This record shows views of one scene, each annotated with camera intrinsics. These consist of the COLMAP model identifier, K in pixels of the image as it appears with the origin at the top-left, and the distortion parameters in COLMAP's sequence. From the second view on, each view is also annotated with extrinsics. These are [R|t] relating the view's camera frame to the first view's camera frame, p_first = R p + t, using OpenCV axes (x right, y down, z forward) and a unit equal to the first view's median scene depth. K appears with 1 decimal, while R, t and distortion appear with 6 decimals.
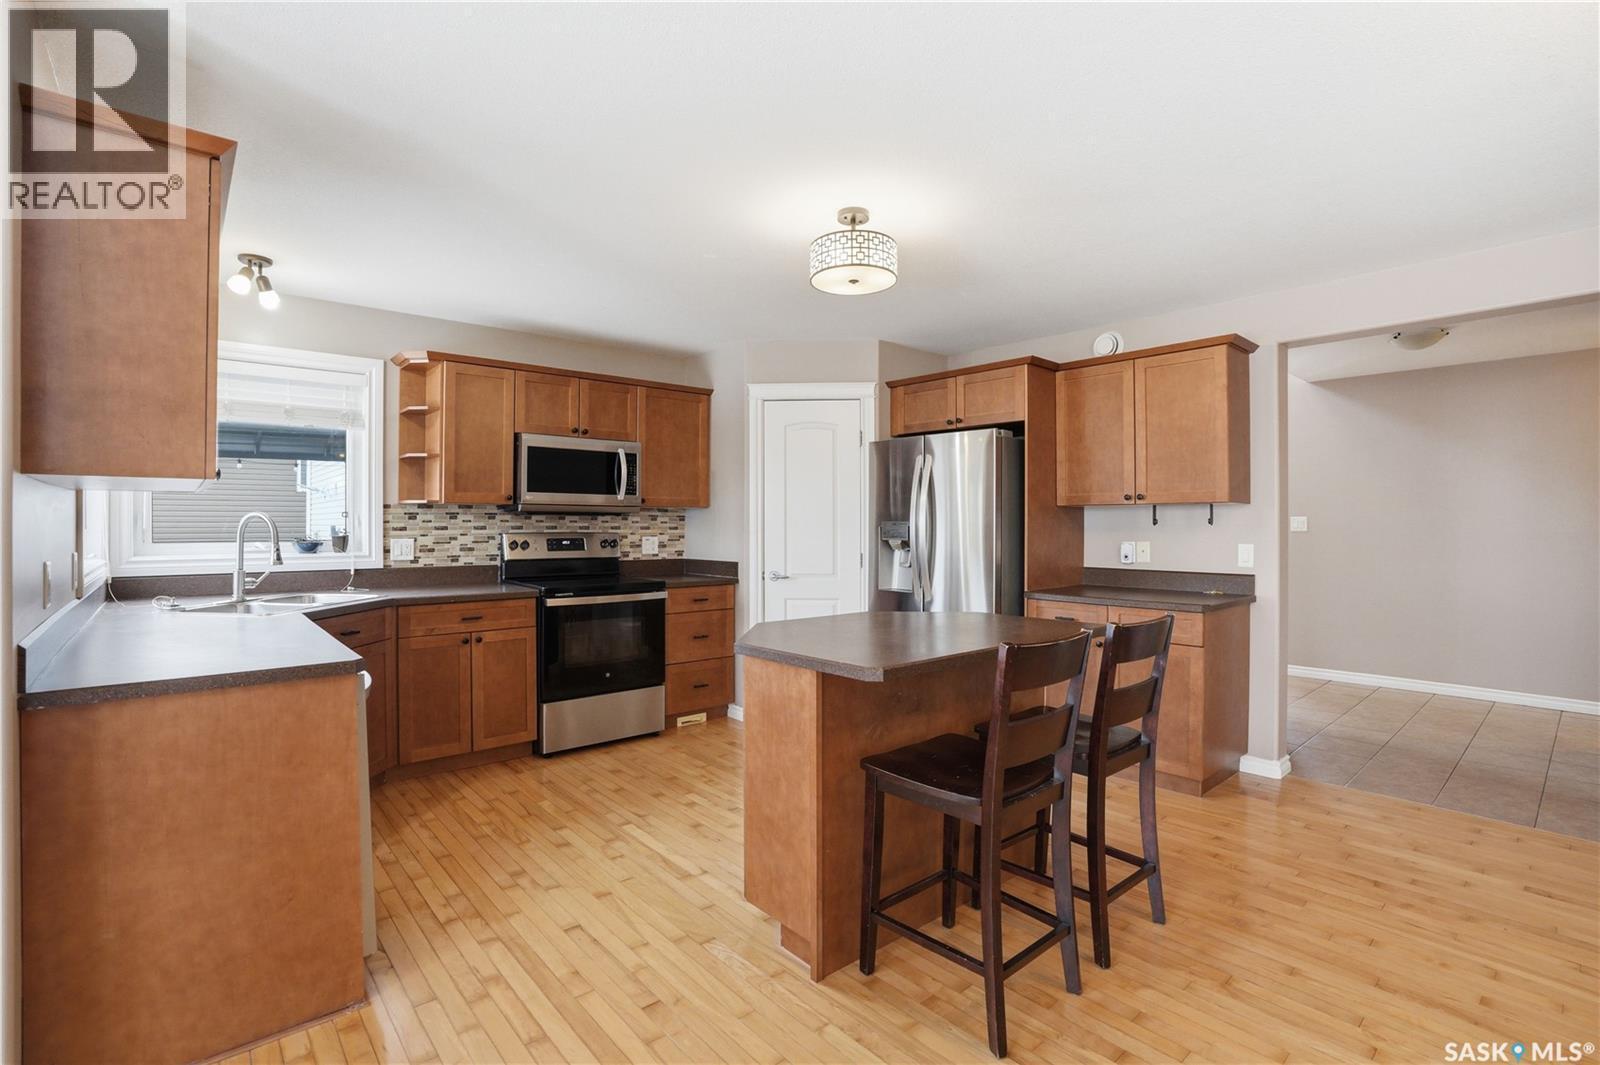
lens RADIAL K [[744.2, 0, 801.1], [0, 744.2, 522.3], [0, 0, 1]] dist [-0.070261, 0.024753]
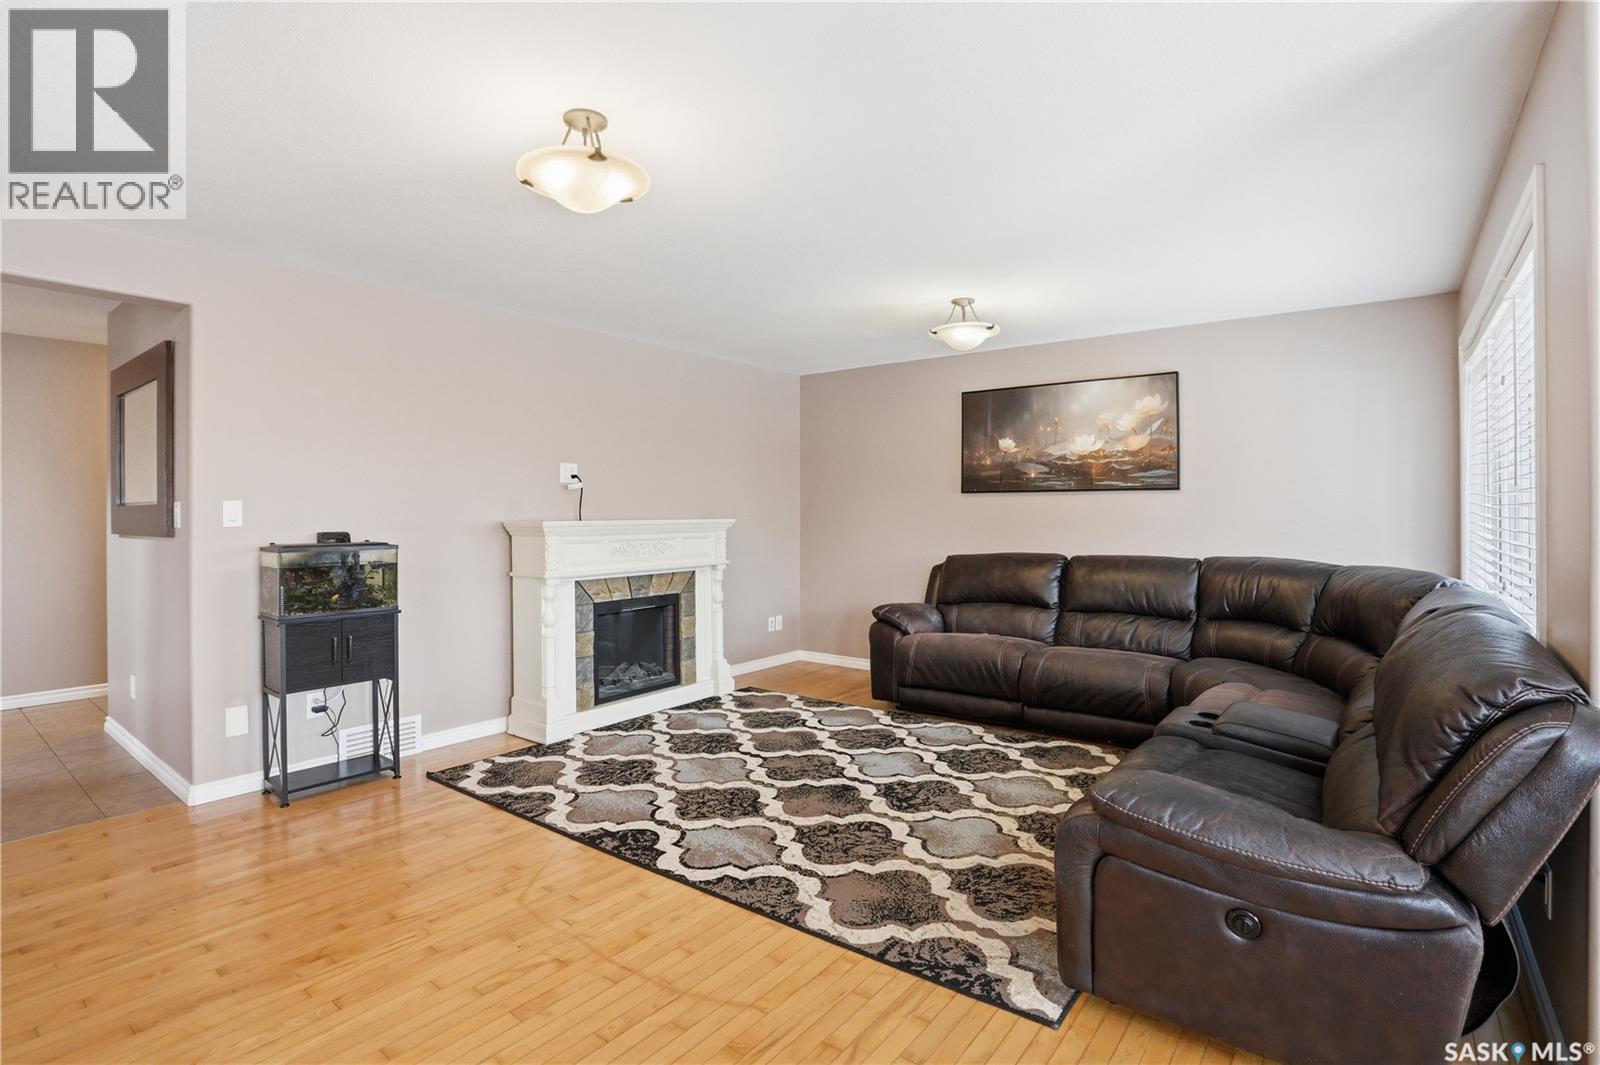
lens RADIAL K [[760.9, 0, 796.8], [0, 760.9, 515.6], [0, 0, 1]] dist [-0.070105, 0.027284]
pose [[-0.186191, -0.002214, 0.982511, -0.103307], [0.001821, 0.999995, 0.002599, 0.002707], [-0.982512, 0.002273, -0.186186, 0.157622]]
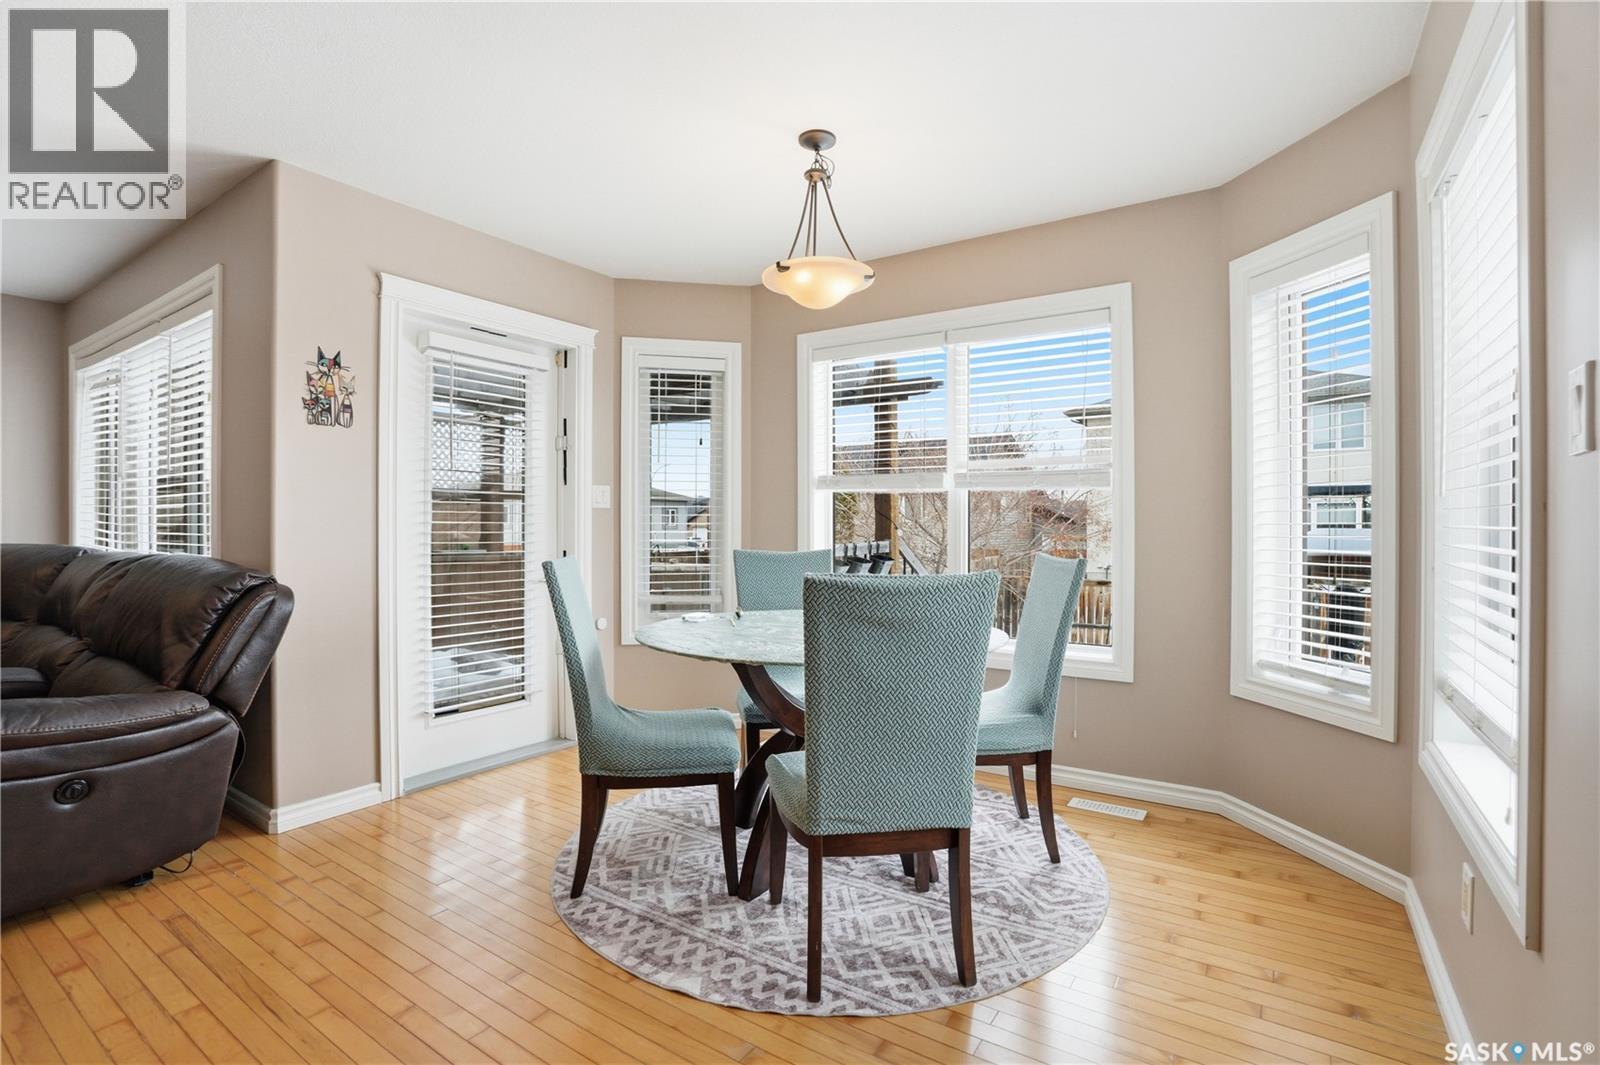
lens RADIAL K [[760.9, 0, 796.8], [0, 760.9, 515.6], [0, 0, 1]] dist [-0.070105, 0.027284]
pose [[-0.971785, -0.007910, -0.235736, -0.117766], [-0.003554, 0.999815, -0.018900, 0.044398], [0.235842, -0.017529, -0.971633, 0.438303]]
